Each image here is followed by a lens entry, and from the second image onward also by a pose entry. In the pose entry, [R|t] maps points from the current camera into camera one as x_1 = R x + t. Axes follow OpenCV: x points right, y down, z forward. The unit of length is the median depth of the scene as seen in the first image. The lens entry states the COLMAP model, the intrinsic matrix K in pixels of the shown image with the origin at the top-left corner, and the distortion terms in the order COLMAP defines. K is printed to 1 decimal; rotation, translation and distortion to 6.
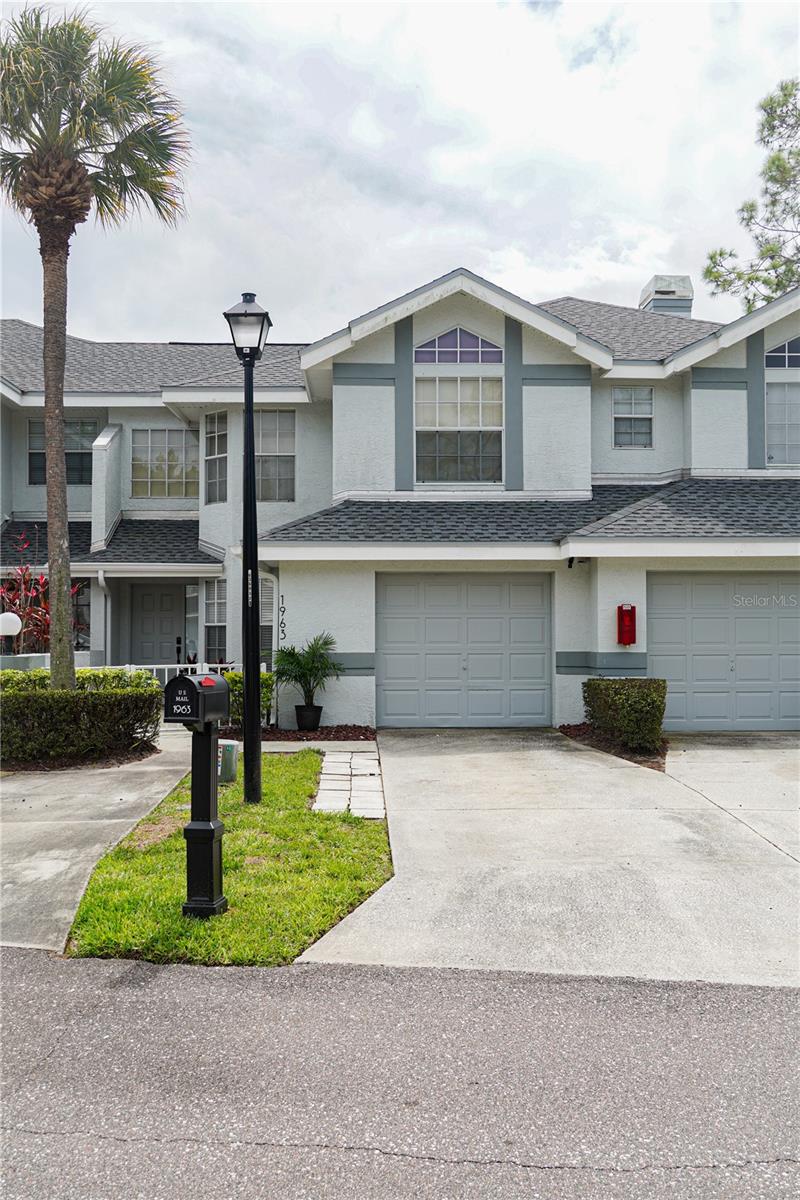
lens RADIAL K [[1131.3, 0, 400.0], [0, 1131.3, 600.0], [0, 0, 1]] dist [-0.000043, 0.003756]
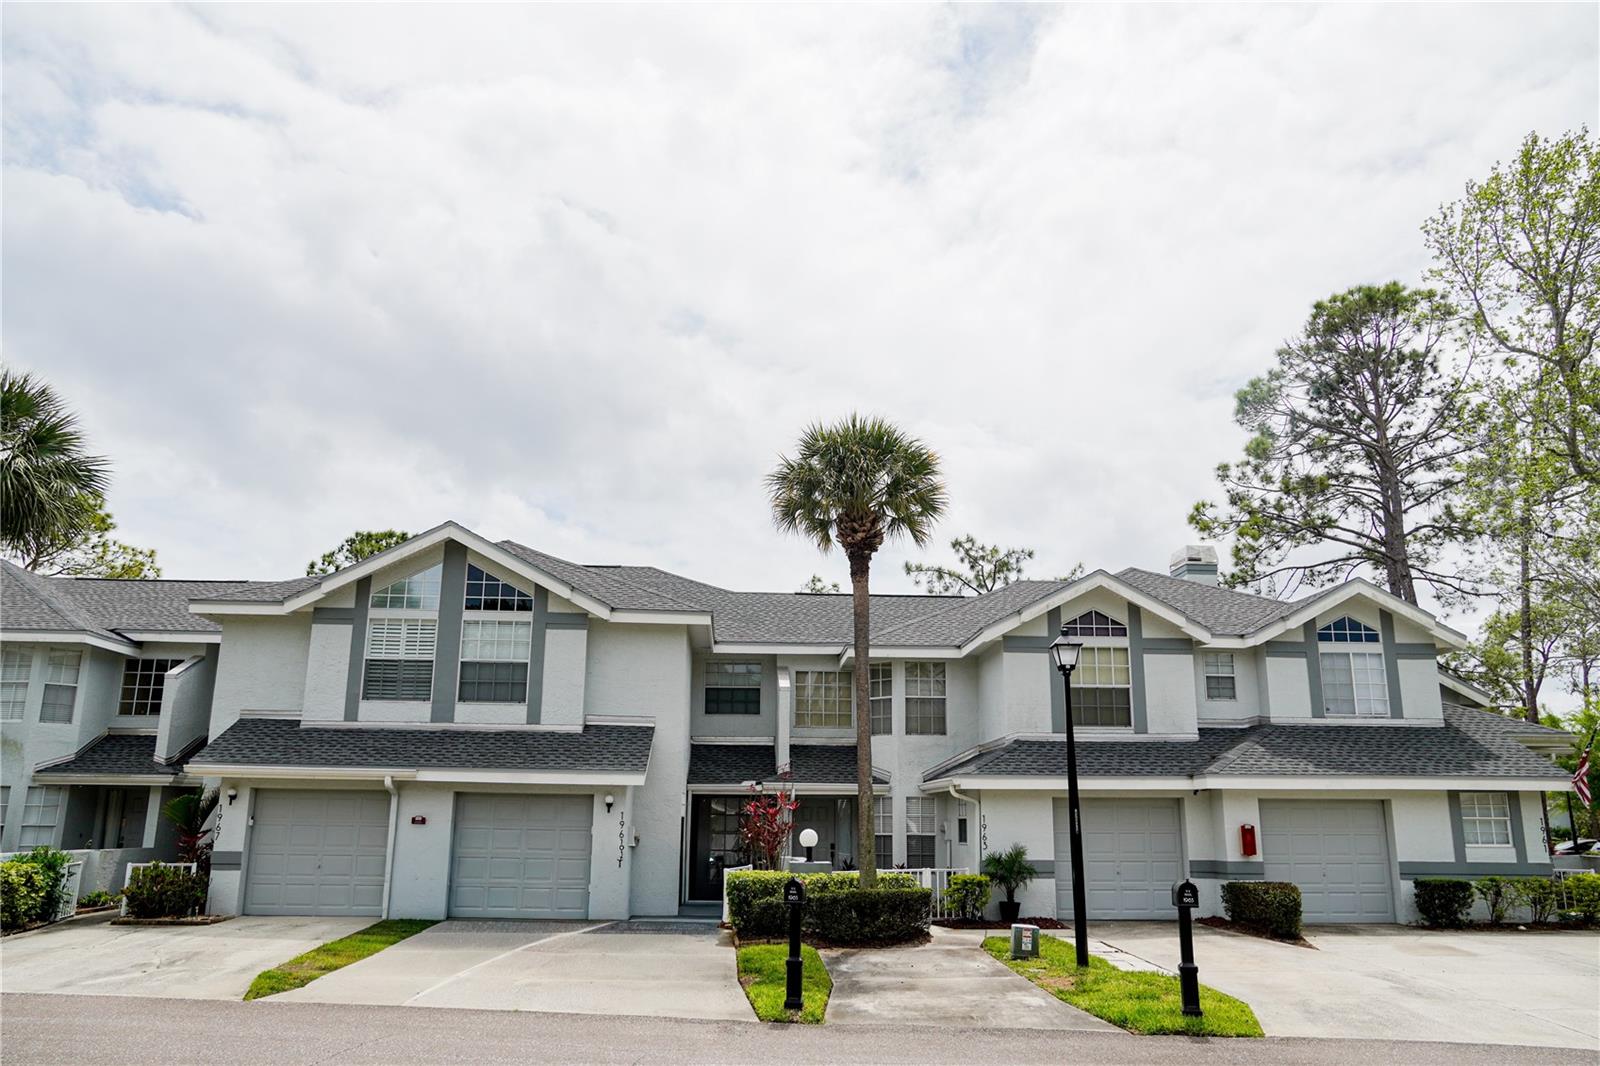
lens RADIAL K [[1187.3, 0, 812.3], [0, 1187.3, 531.9], [0, 0, 1]] dist [-0.024340, 0.005487]
pose [[0.999565, 0.014961, 0.025424, -0.351381], [-0.009228, 0.977176, -0.212231, -0.032606], [-0.028019, 0.211904, 0.976889, -0.424544]]
